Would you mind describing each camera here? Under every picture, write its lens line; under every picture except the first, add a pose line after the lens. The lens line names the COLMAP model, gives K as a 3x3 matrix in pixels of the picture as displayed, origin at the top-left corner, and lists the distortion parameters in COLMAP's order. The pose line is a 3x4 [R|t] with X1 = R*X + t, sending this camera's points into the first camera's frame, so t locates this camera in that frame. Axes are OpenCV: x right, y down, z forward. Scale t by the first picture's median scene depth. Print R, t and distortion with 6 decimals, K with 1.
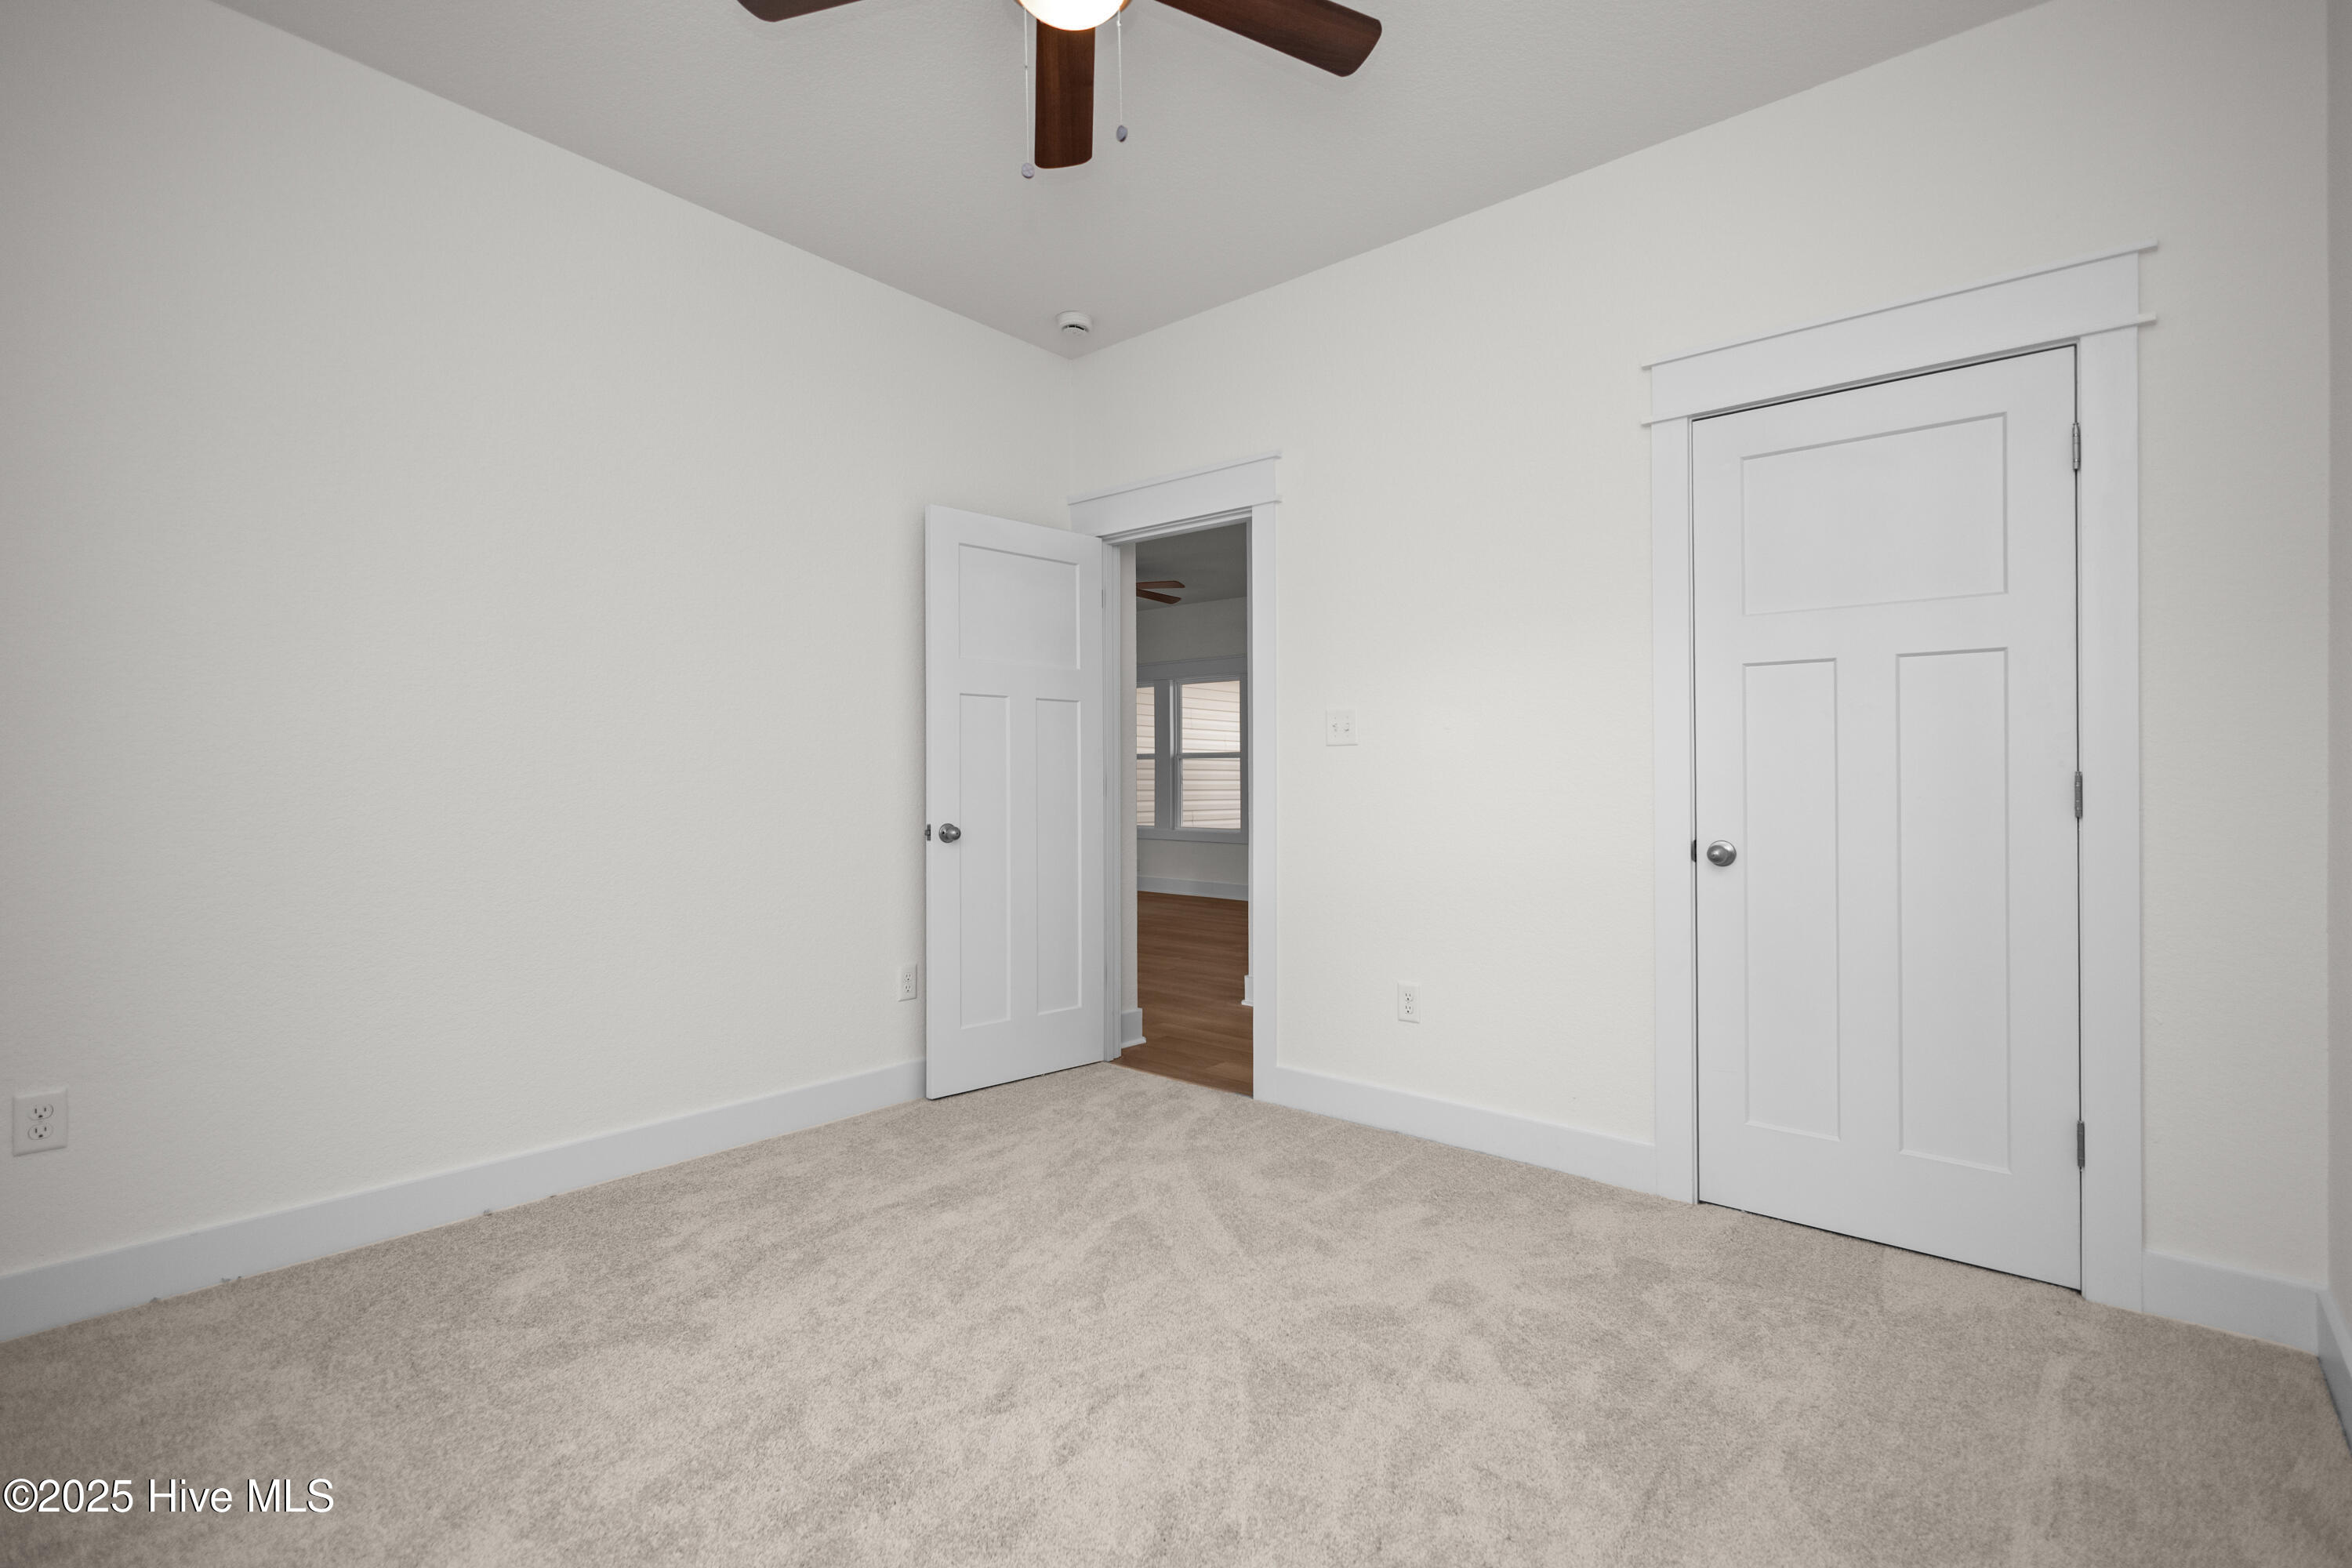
lens RADIAL K [[1079.9, 0, 1176.0], [0, 1079.9, 784.0], [0, 0, 1]] dist [-0.000959, 0.000004]
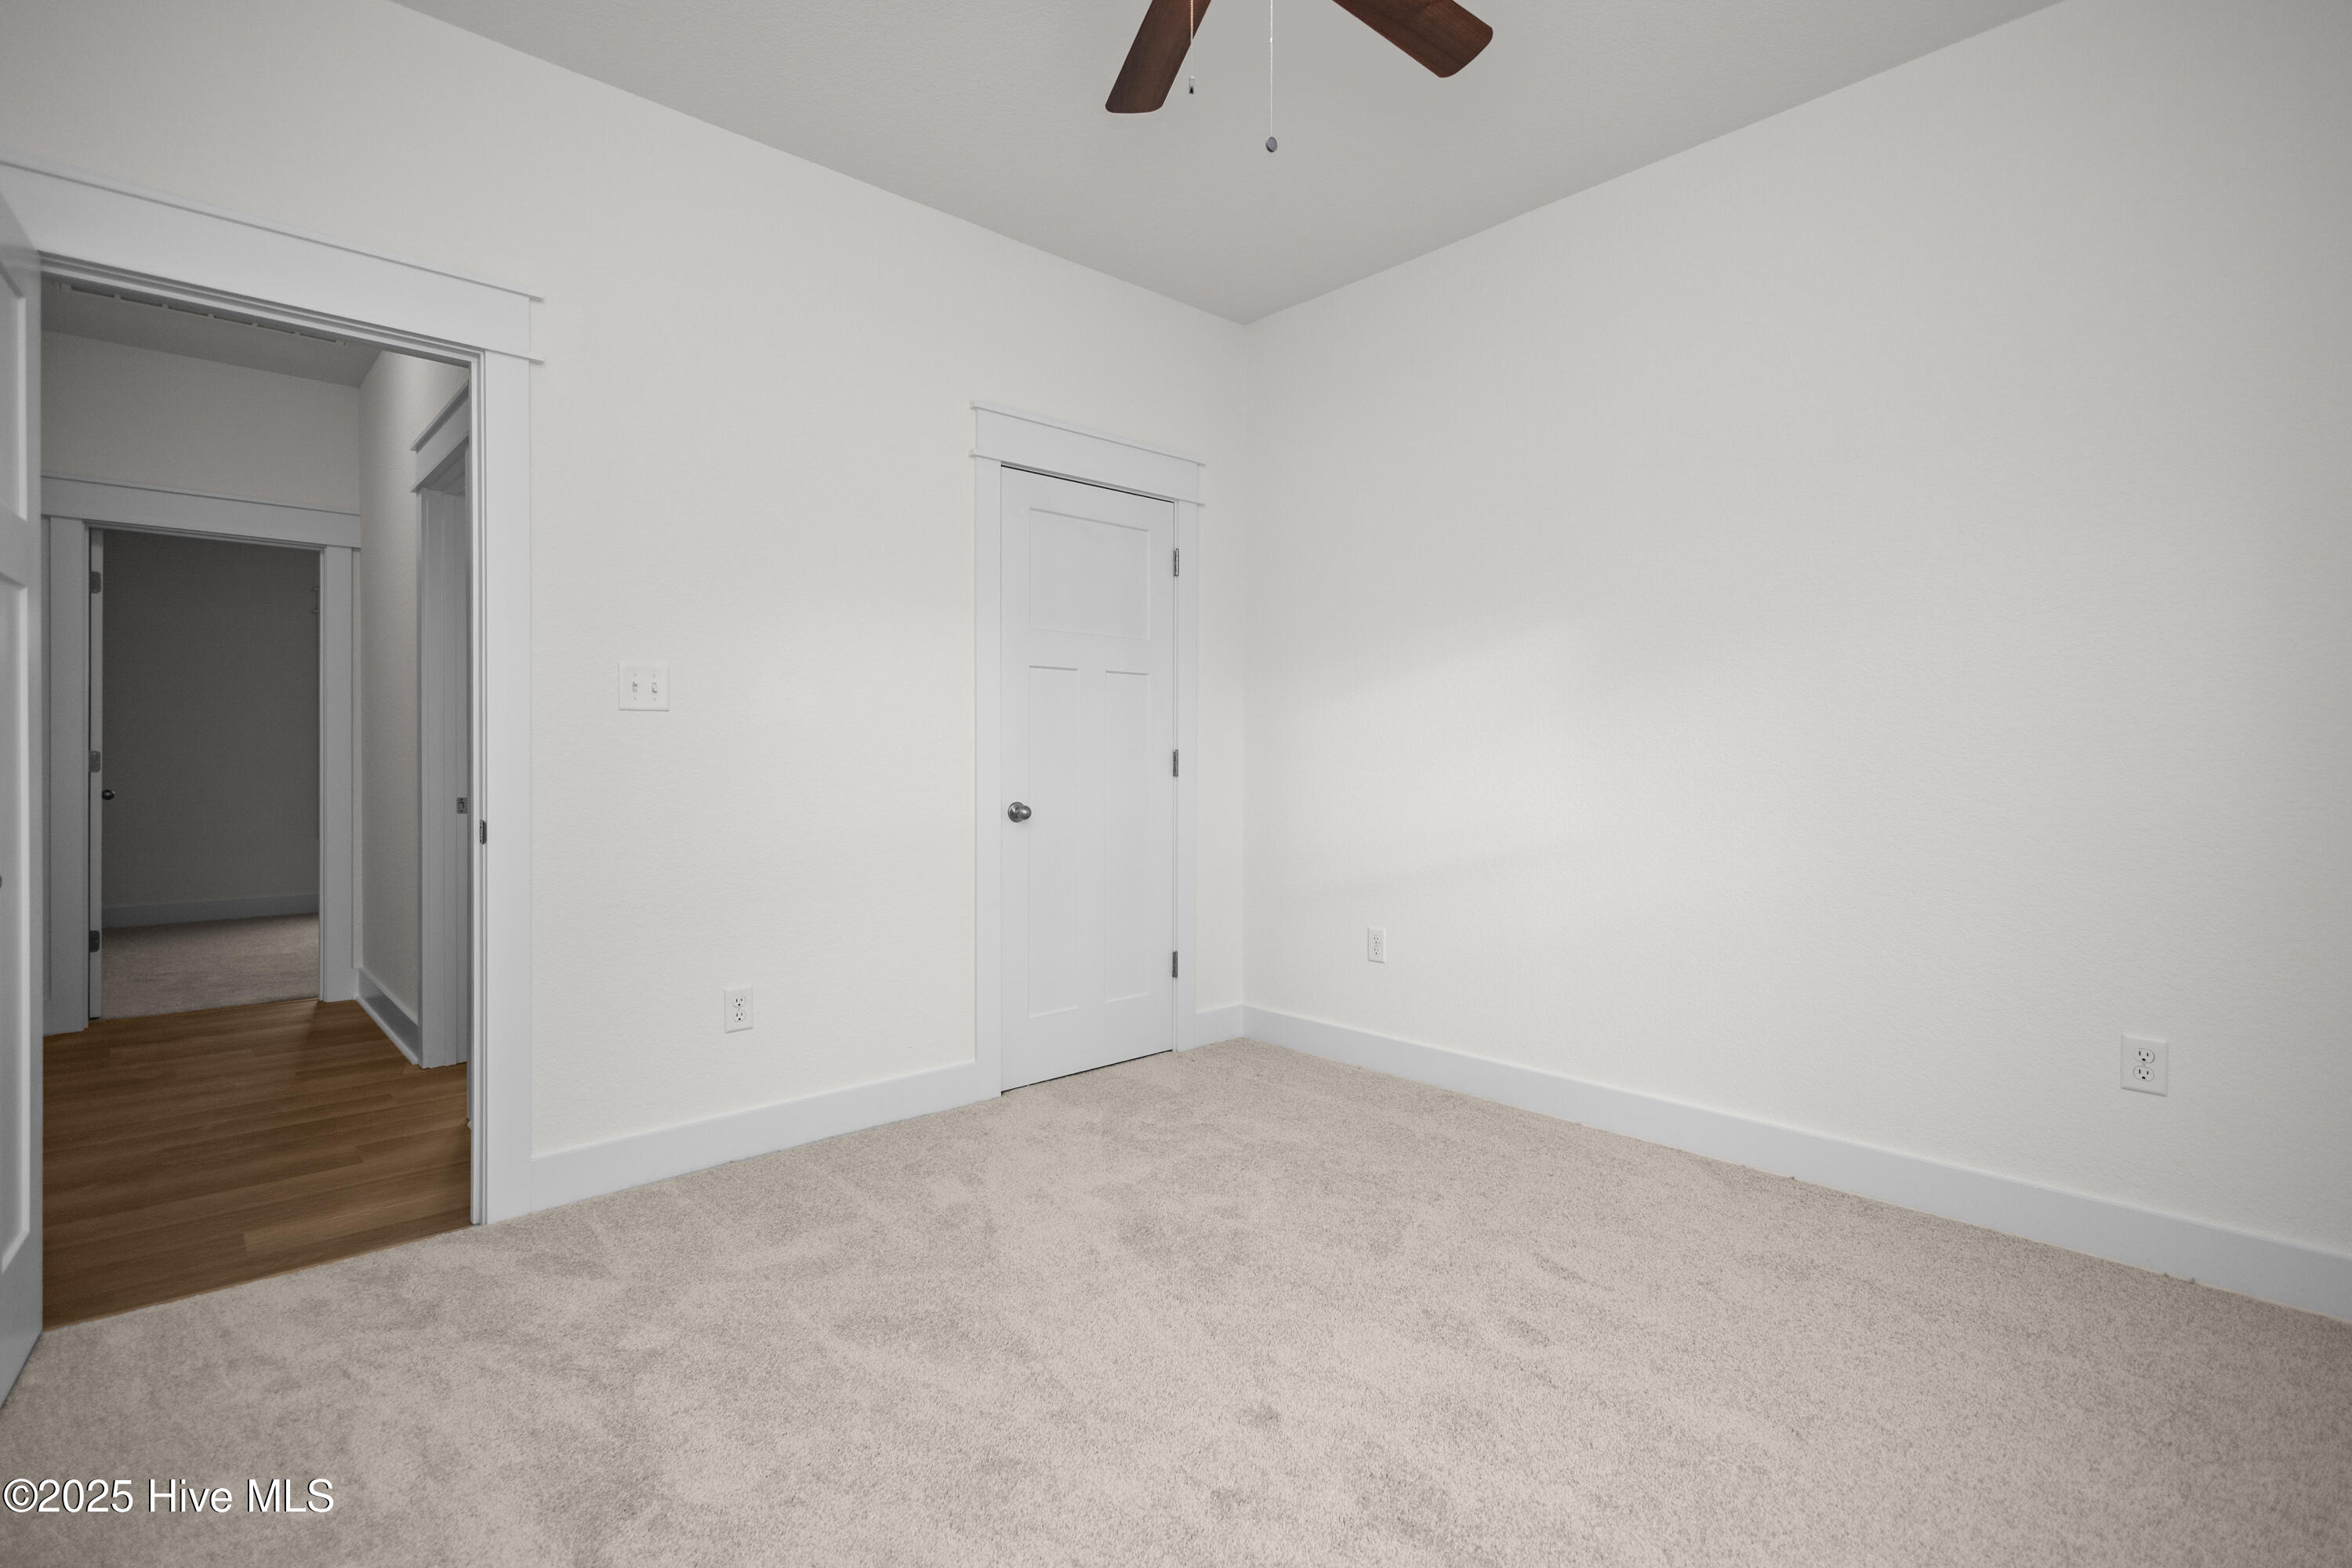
lens RADIAL K [[1108.4, 0, 1176.8], [0, 1108.4, 760.0], [0, 0, 1]] dist [0.001661, 0.000502]
pose [[0.106780, -0.001257, 0.994282, -0.641513], [0.003201, 0.999994, 0.000920, 0.000848], [-0.994278, 0.003085, 0.106784, 0.551980]]
